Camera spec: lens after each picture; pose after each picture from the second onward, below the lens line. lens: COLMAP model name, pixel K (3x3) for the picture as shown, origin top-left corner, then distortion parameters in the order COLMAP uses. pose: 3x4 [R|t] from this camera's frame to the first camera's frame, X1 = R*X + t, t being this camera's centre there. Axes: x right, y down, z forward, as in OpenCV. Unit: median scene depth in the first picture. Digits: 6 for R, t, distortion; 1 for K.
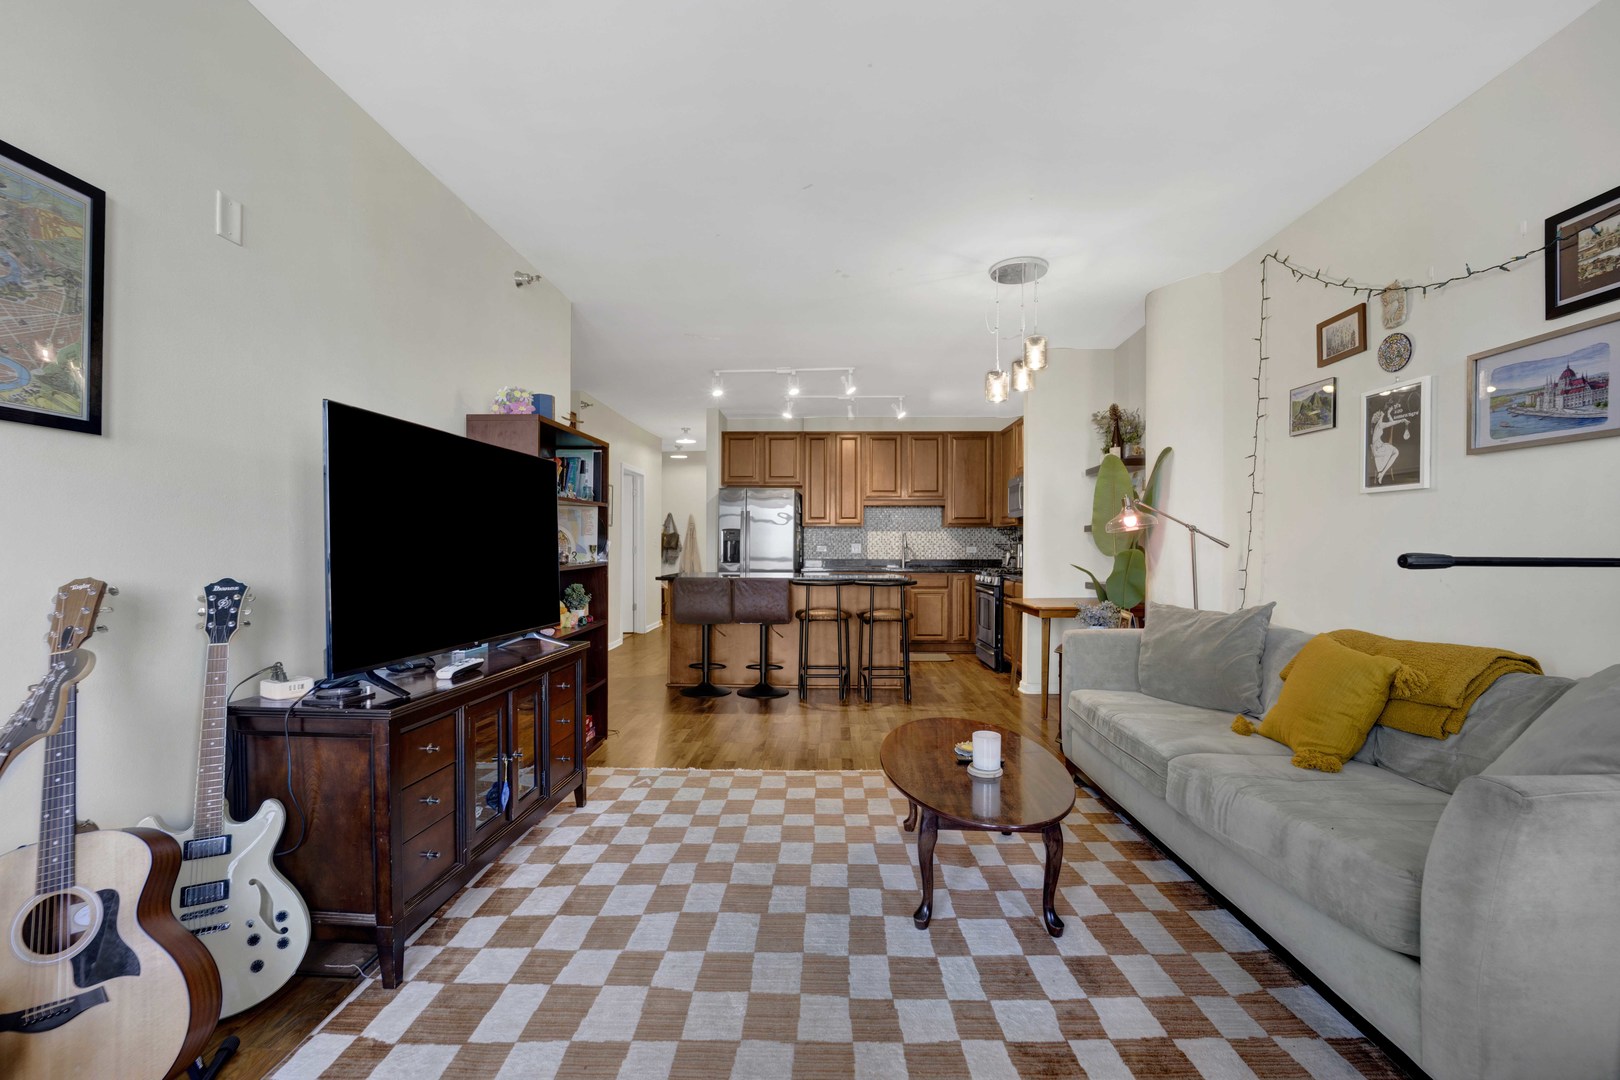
lens RADIAL K [[666.3, 0, 814.6], [0, 666.3, 548.8], [0, 0, 1]] dist [-0.020379, -0.000500]
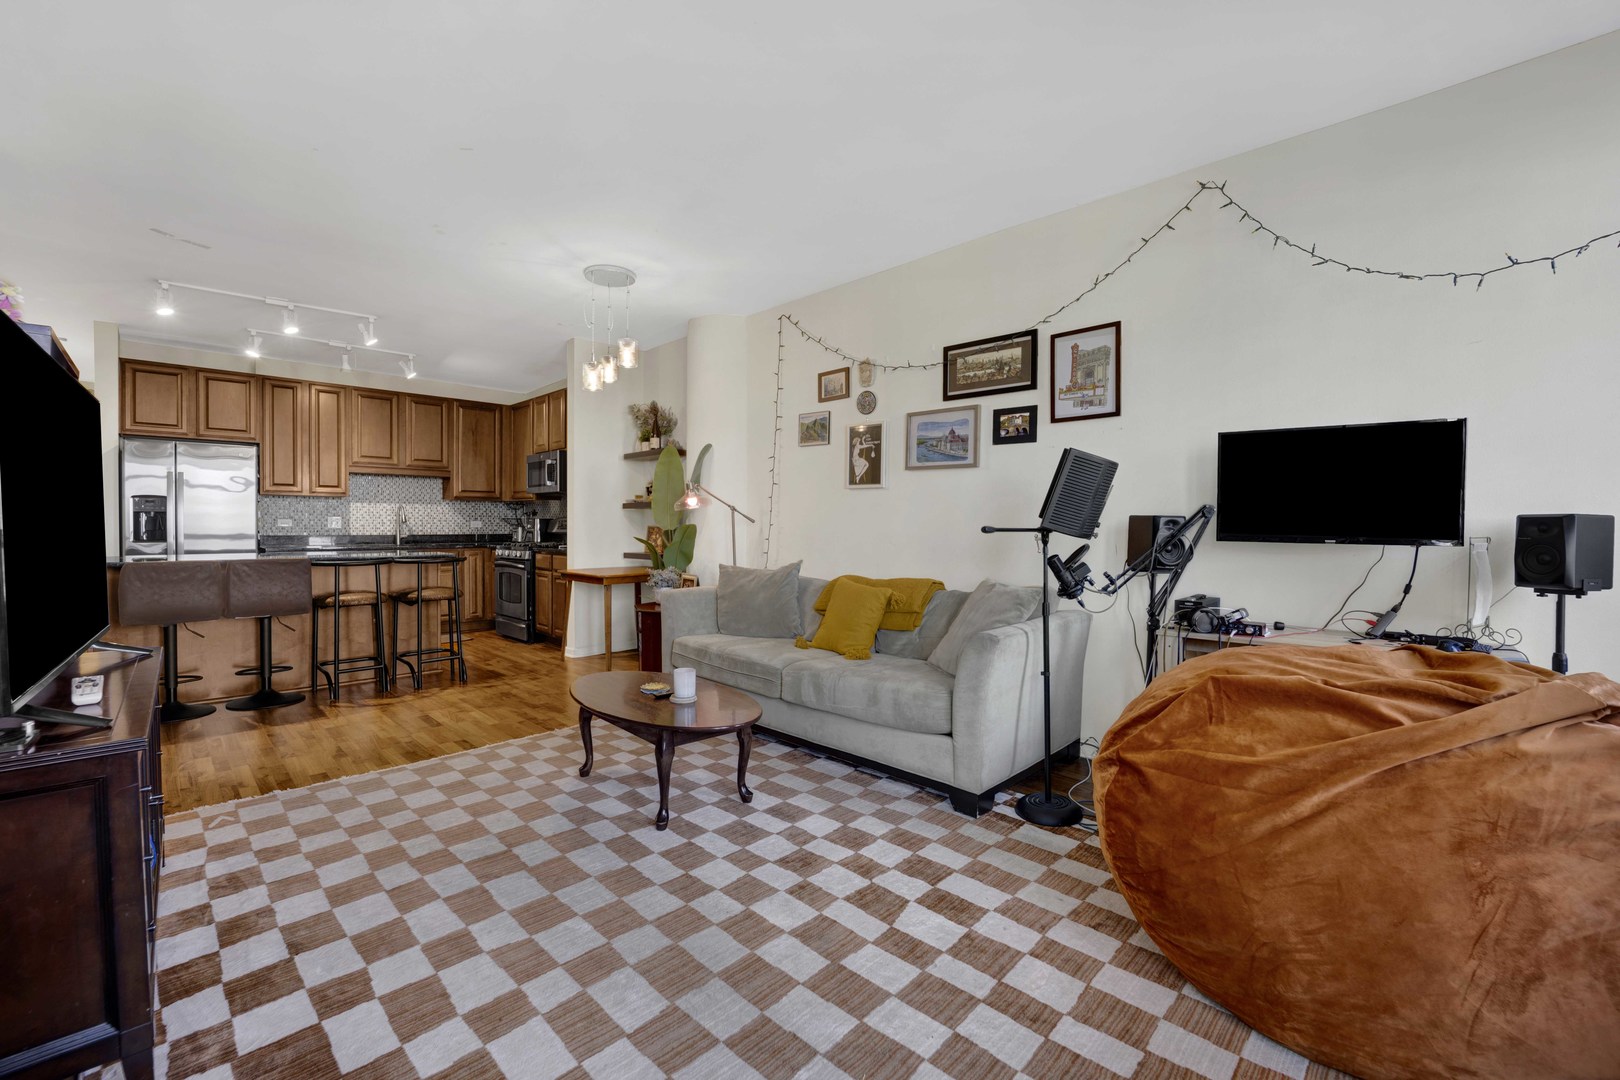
lens RADIAL K [[666.3, 0, 807.9], [0, 666.3, 534.8], [0, 0, 1]] dist [-0.020379, -0.000500]
pose [[0.690438, -0.010827, 0.723310, -0.360315], [-0.001857, 0.999858, 0.016740, -0.000273], [-0.723389, -0.012901, 0.690320, -0.031857]]
